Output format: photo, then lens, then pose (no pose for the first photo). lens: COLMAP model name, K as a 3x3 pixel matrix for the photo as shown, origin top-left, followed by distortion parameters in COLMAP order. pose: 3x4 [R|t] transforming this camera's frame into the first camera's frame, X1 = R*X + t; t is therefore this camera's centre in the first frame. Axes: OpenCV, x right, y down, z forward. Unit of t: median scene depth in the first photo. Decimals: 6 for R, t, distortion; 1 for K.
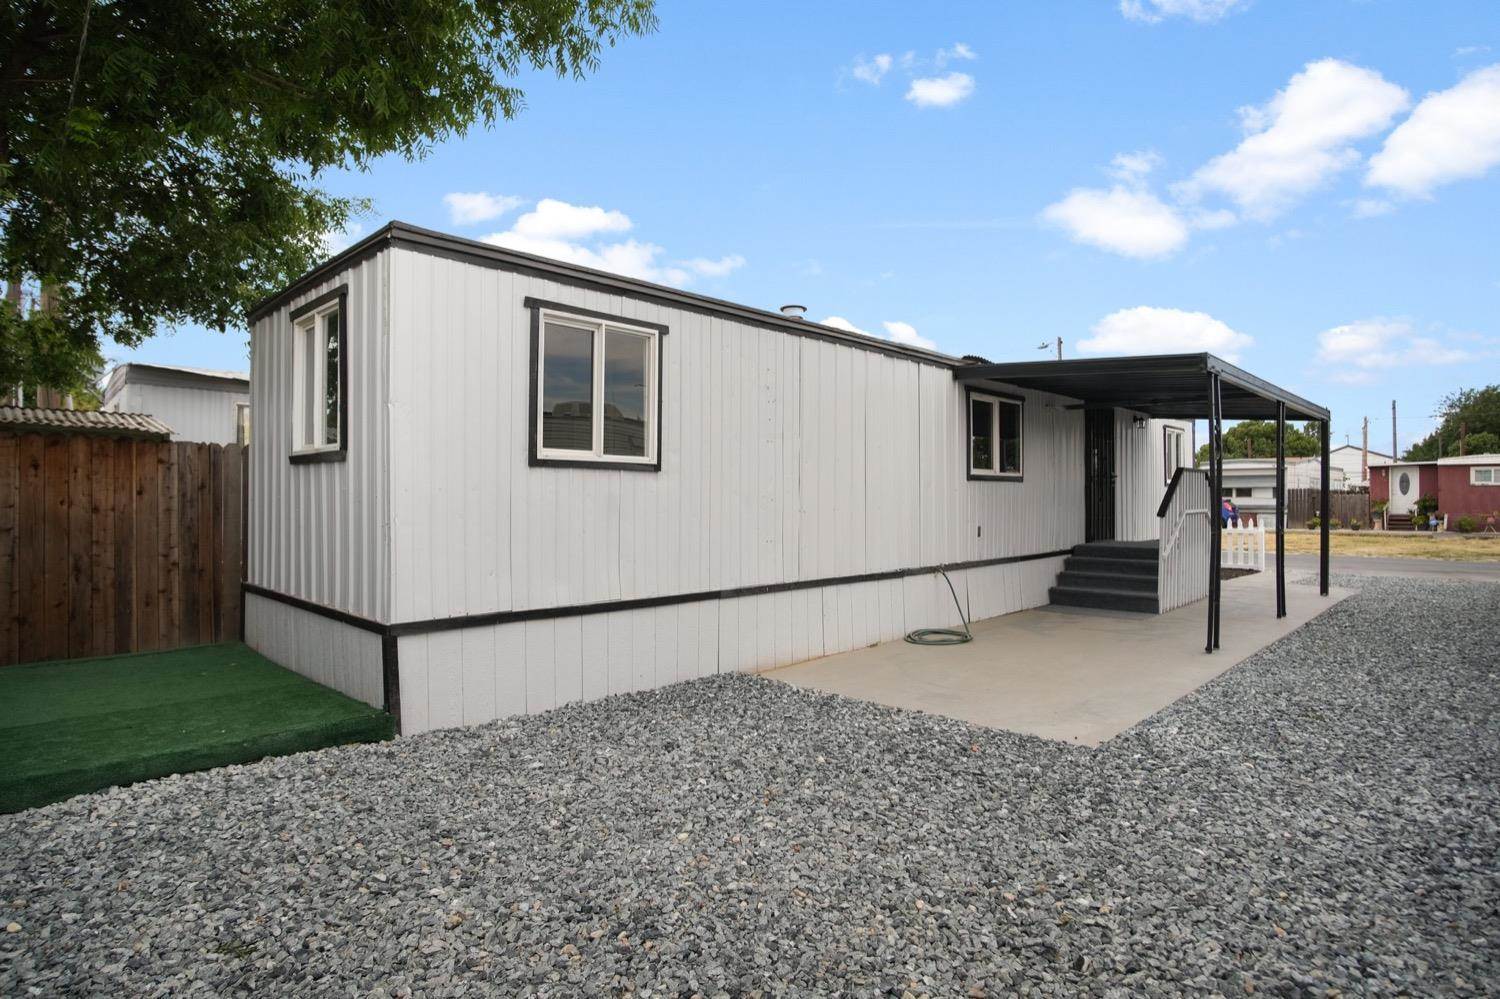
lens RADIAL K [[797.4, 0, 744.4], [0, 797.4, 498.7], [0, 0, 1]] dist [-0.033546, 0.009115]
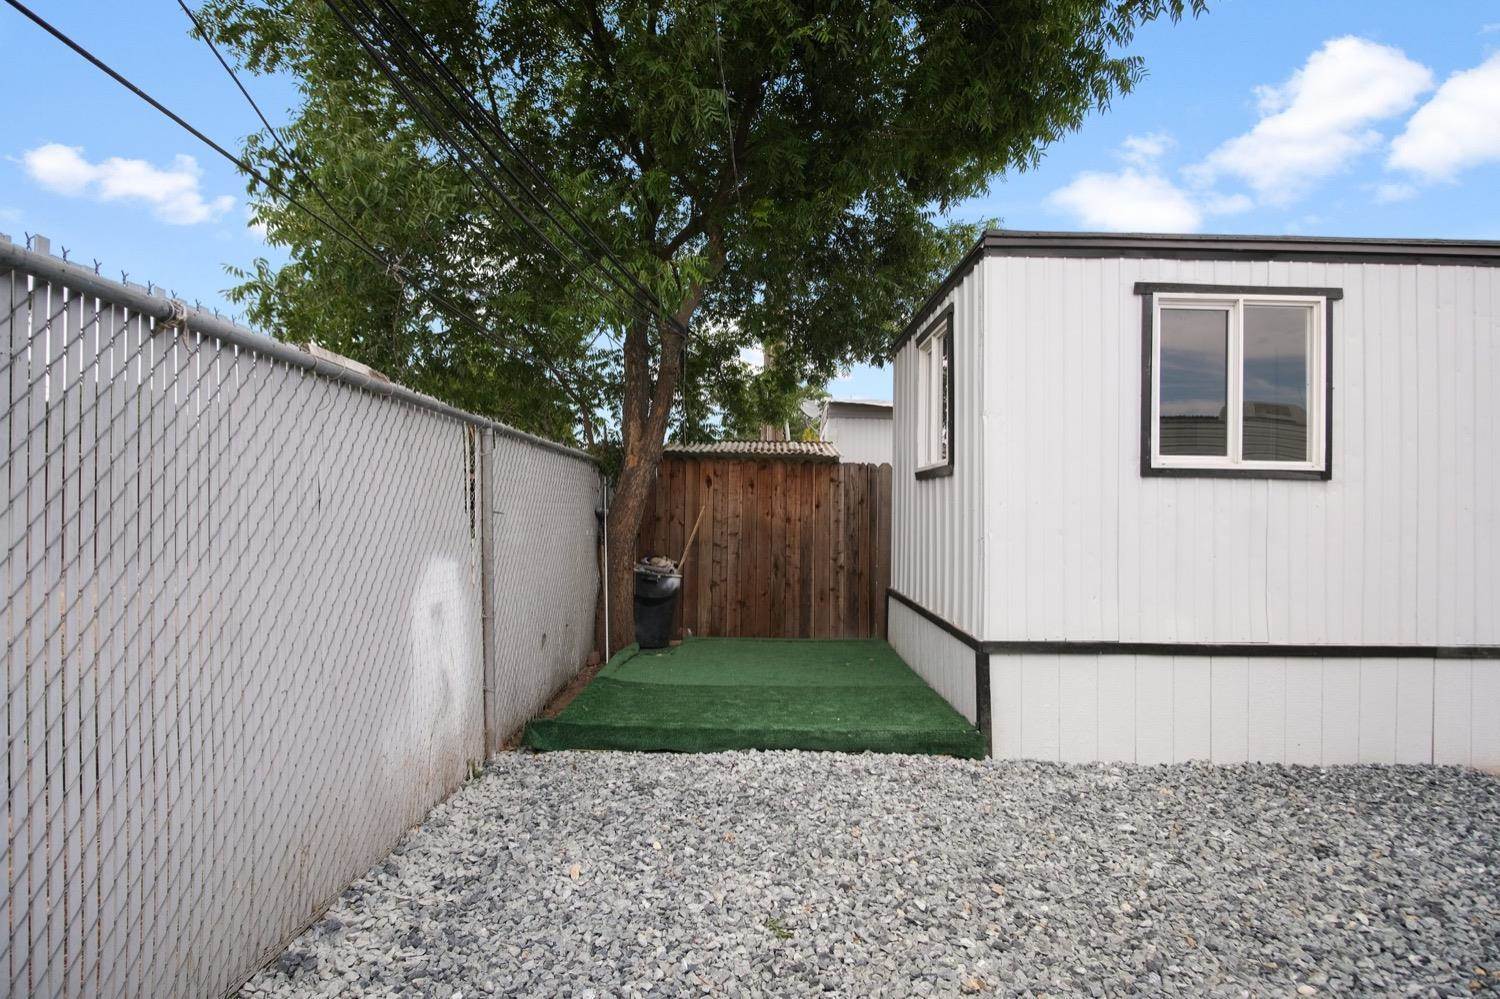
lens RADIAL K [[797.4, 0, 752.9], [0, 797.4, 495.0], [0, 0, 1]] dist [-0.033546, 0.009115]
pose [[0.703001, -0.006640, -0.711157, 0.046261], [-0.011656, 0.999715, -0.020857, 0.002451], [0.711093, 0.022952, 0.702723, 0.094814]]
